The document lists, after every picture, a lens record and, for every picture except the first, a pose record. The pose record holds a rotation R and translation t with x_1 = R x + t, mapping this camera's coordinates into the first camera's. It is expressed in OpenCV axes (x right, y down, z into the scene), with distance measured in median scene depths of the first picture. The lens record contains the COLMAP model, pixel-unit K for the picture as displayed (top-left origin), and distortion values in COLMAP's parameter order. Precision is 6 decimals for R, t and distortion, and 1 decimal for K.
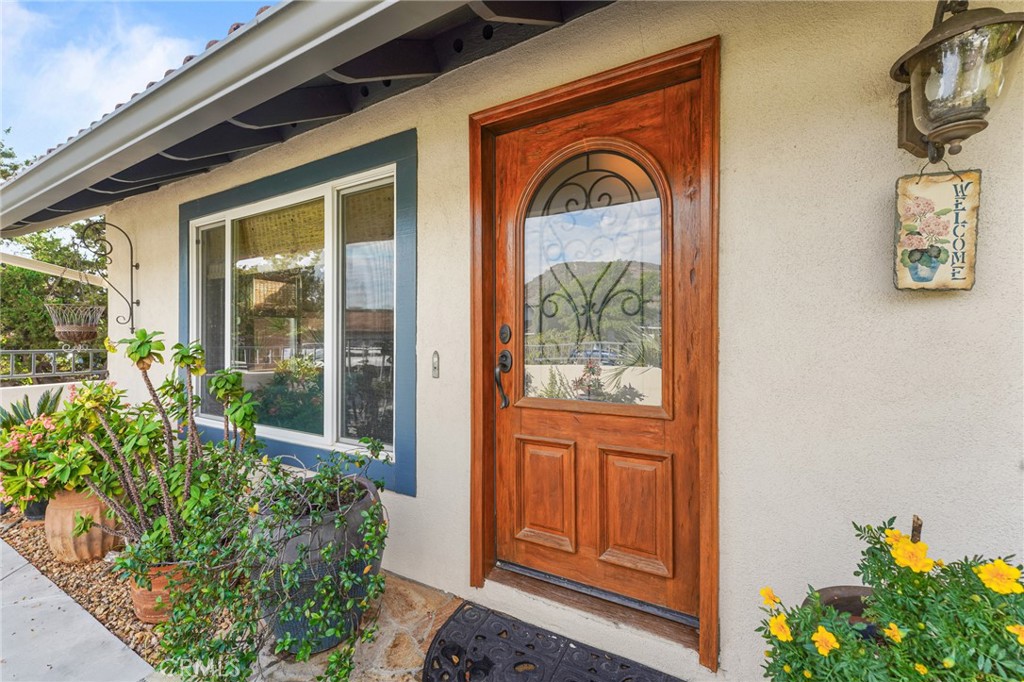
lens RADIAL K [[416.1, 0, 511.6], [0, 416.1, 337.7], [0, 0, 1]] dist [0.001424, 0.000208]
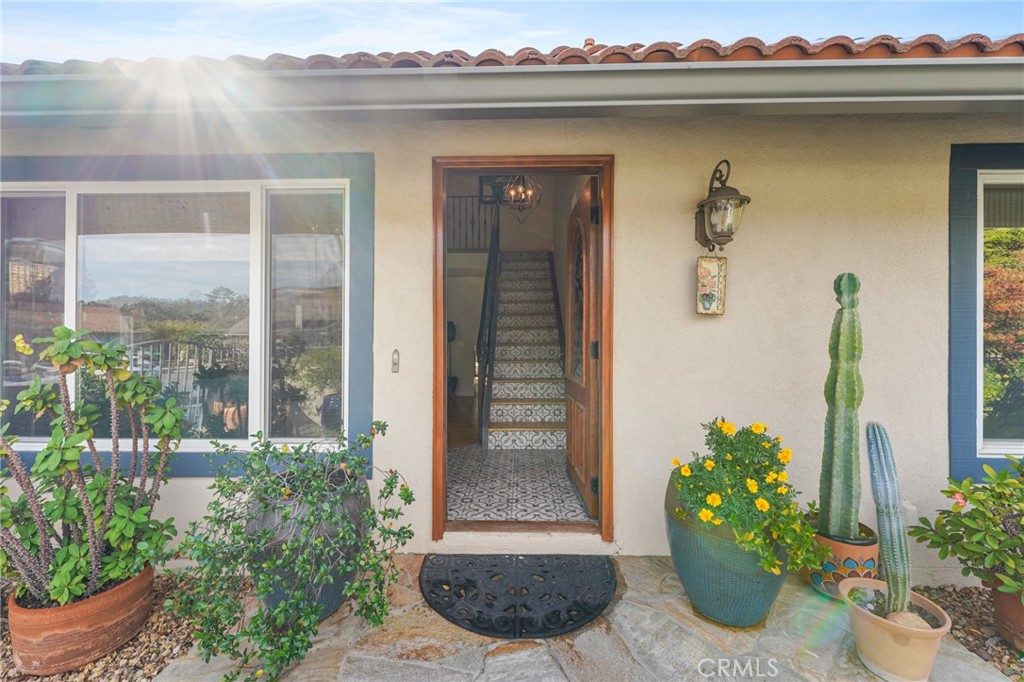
lens RADIAL K [[416.1, 0, 511.6], [0, 416.1, 337.7], [0, 0, 1]] dist [0.001424, 0.000208]
pose [[0.881139, 0.004355, 0.472838, -0.623299], [-0.001195, 0.999975, -0.006983, 0.011021], [-0.472856, 0.005588, 0.881122, -0.254119]]
